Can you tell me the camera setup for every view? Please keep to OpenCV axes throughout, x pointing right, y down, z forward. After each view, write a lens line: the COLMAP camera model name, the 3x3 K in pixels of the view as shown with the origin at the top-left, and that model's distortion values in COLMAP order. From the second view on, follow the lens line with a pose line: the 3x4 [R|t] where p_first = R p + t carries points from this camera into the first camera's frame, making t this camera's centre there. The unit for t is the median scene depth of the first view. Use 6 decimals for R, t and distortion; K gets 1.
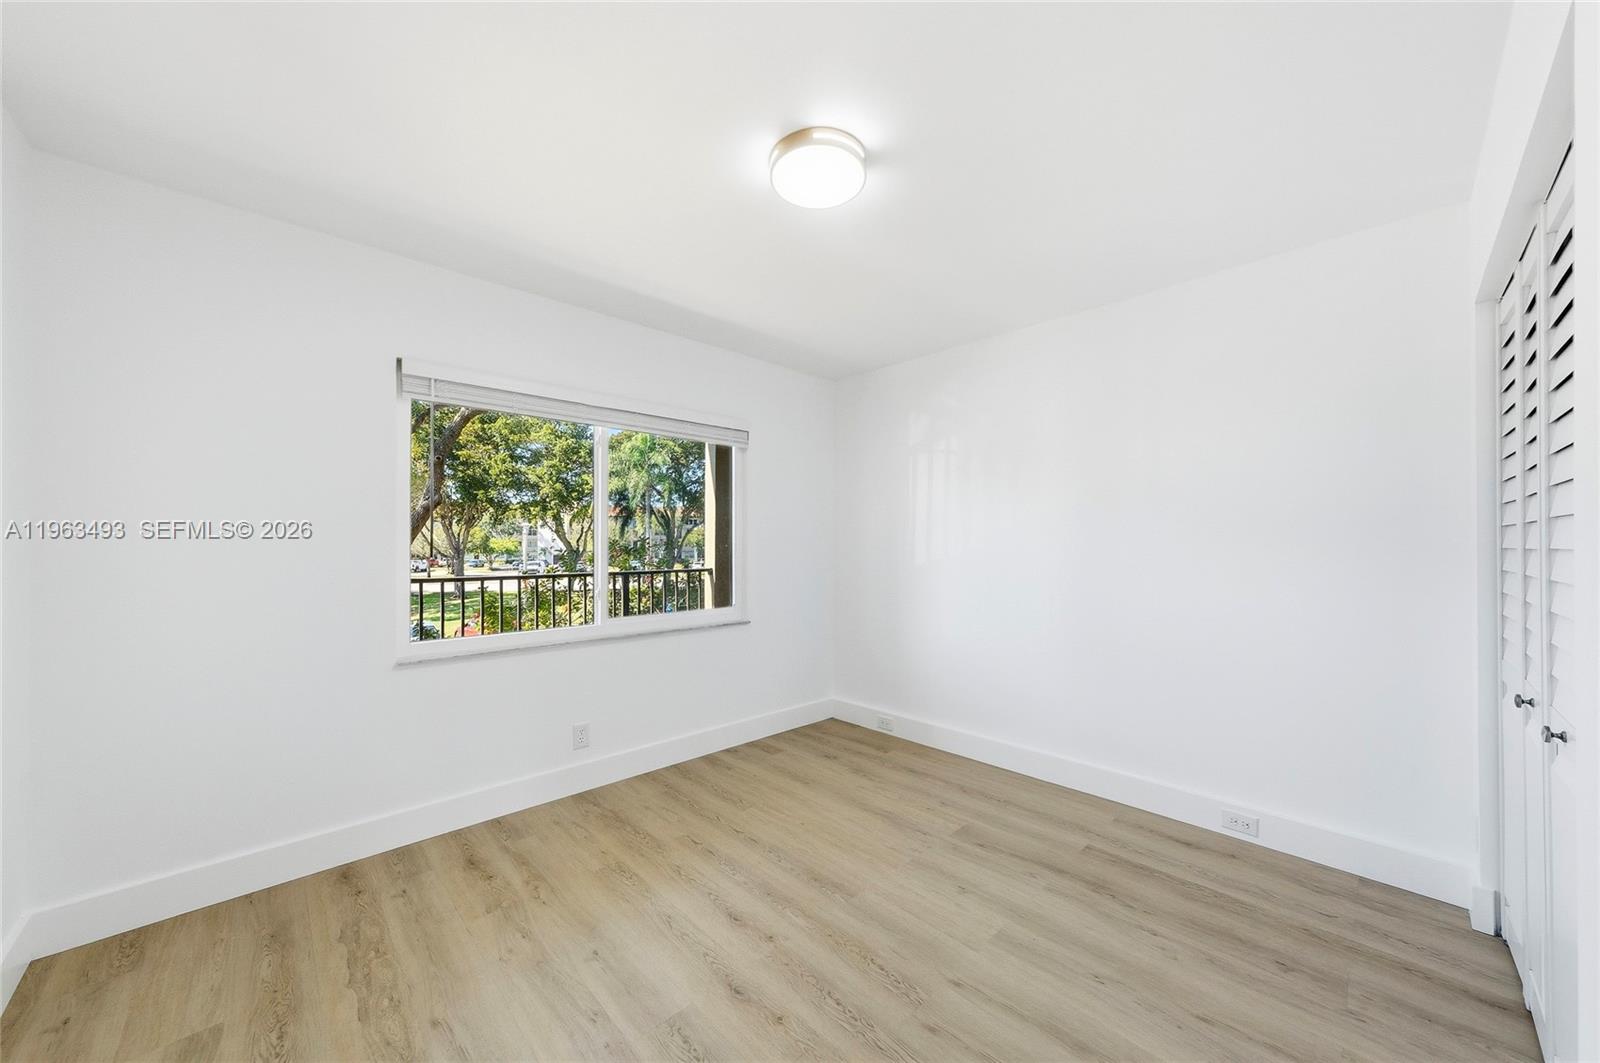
lens RADIAL K [[565.4, 0, 802.2], [0, 565.4, 540.5], [0, 0, 1]] dist [-0.000316, 0.000297]
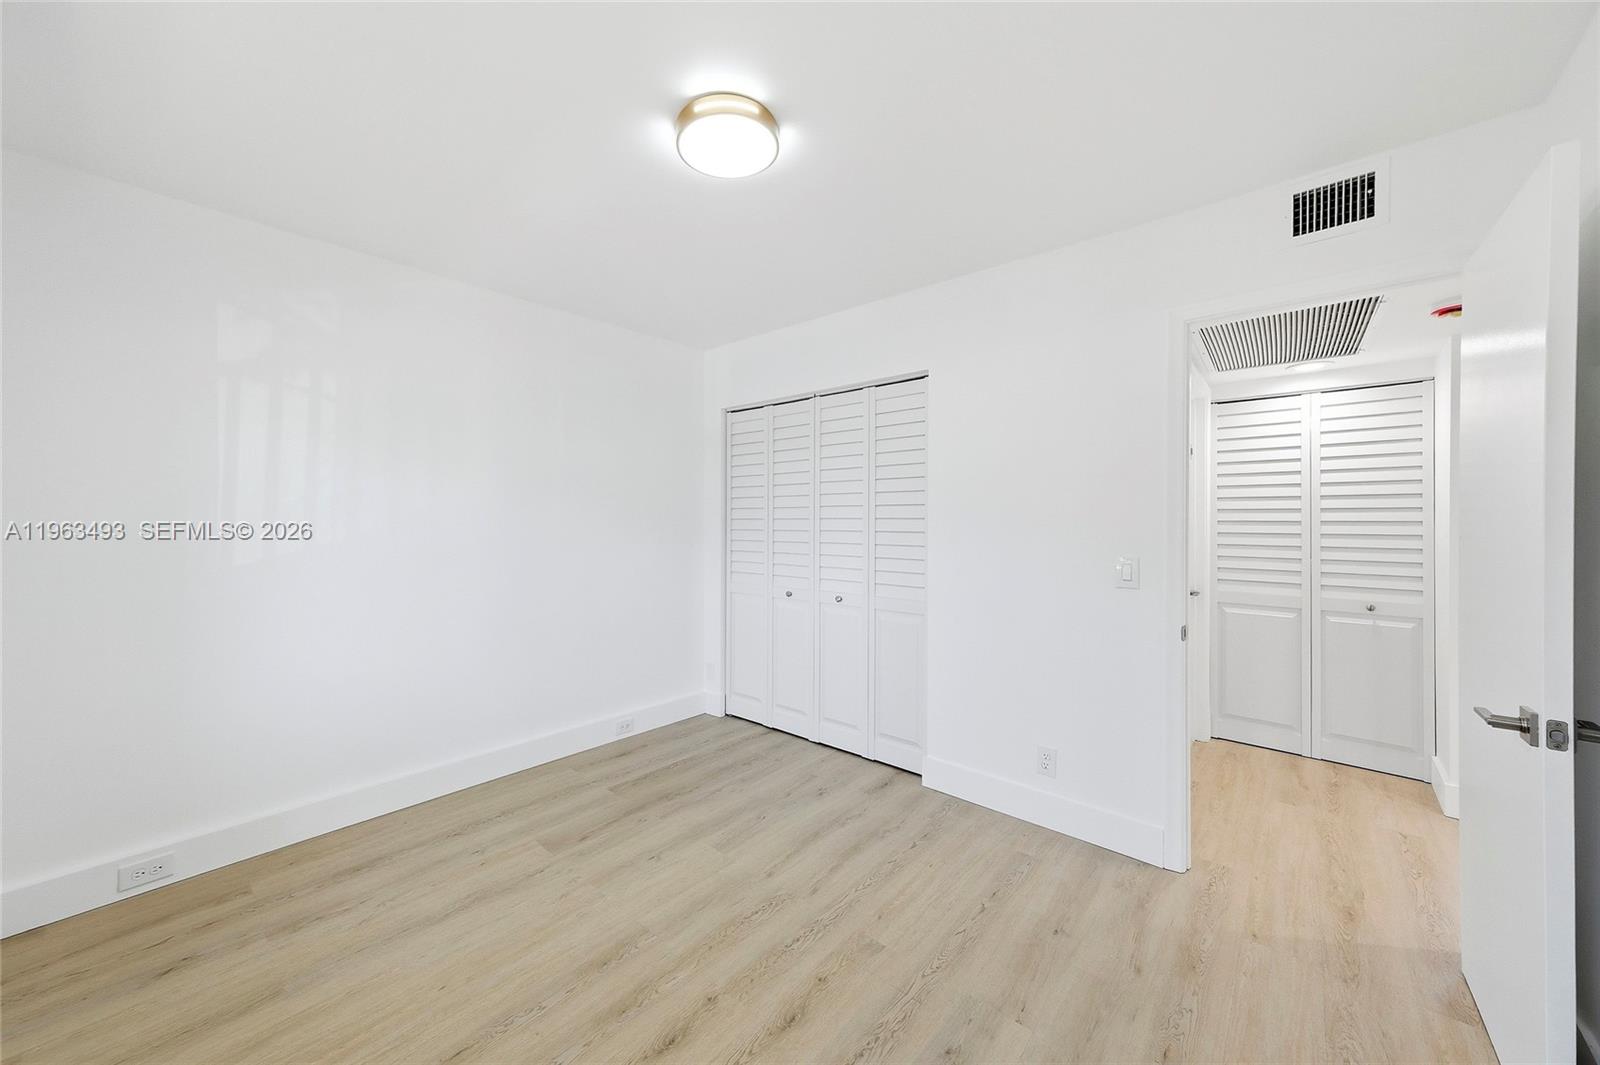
lens RADIAL K [[565.4, 0, 802.7], [0, 565.4, 524.1], [0, 0, 1]] dist [-0.000316, 0.000297]
pose [[-0.081652, -0.000684, 0.996661, -0.706632], [-0.005535, 0.999985, 0.000233, -0.005308], [-0.996646, -0.005497, -0.081655, 0.728488]]
